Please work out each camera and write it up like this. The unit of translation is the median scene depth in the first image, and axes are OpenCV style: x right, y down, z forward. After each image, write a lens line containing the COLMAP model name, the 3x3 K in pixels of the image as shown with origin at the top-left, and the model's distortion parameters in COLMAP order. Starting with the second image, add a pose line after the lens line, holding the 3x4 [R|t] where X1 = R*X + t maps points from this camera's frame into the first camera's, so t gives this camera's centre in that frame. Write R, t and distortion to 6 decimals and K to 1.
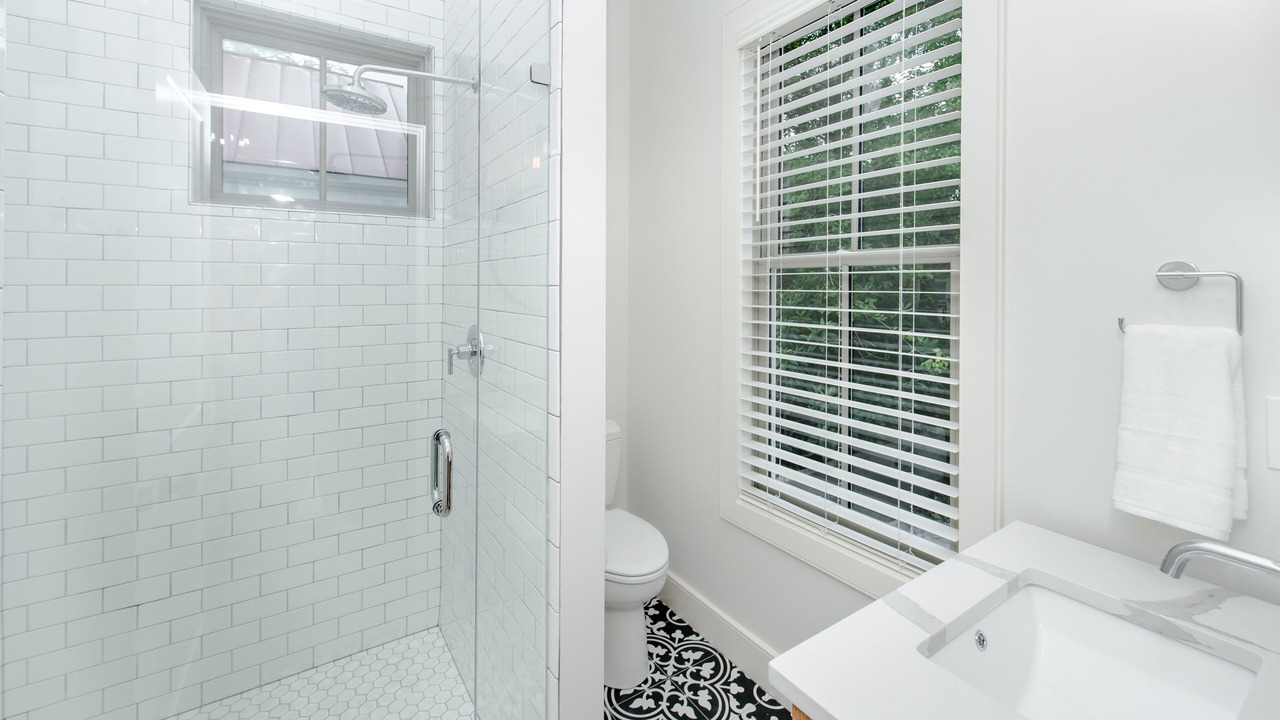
lens RADIAL K [[910.4, 0, 637.4], [0, 910.4, 337.8], [0, 0, 1]] dist [0.008071, 0.003813]
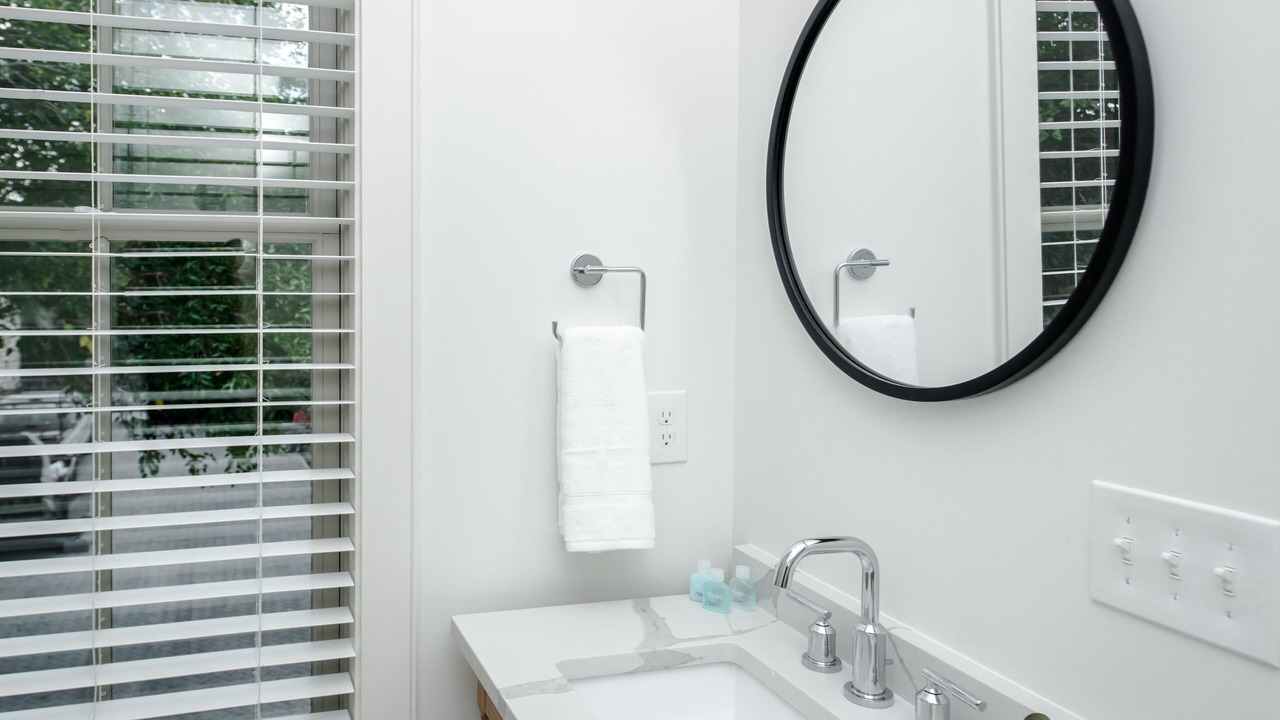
lens RADIAL K [[879.5, 0, 641.2], [0, 879.5, 340.4], [0, 0, 1]] dist [-0.008979, -0.001457]
pose [[0.110544, -0.052771, 0.992469, -0.247847], [0.067359, 0.996691, 0.045493, -0.035123], [-0.991586, 0.061822, 0.113733, 0.834027]]
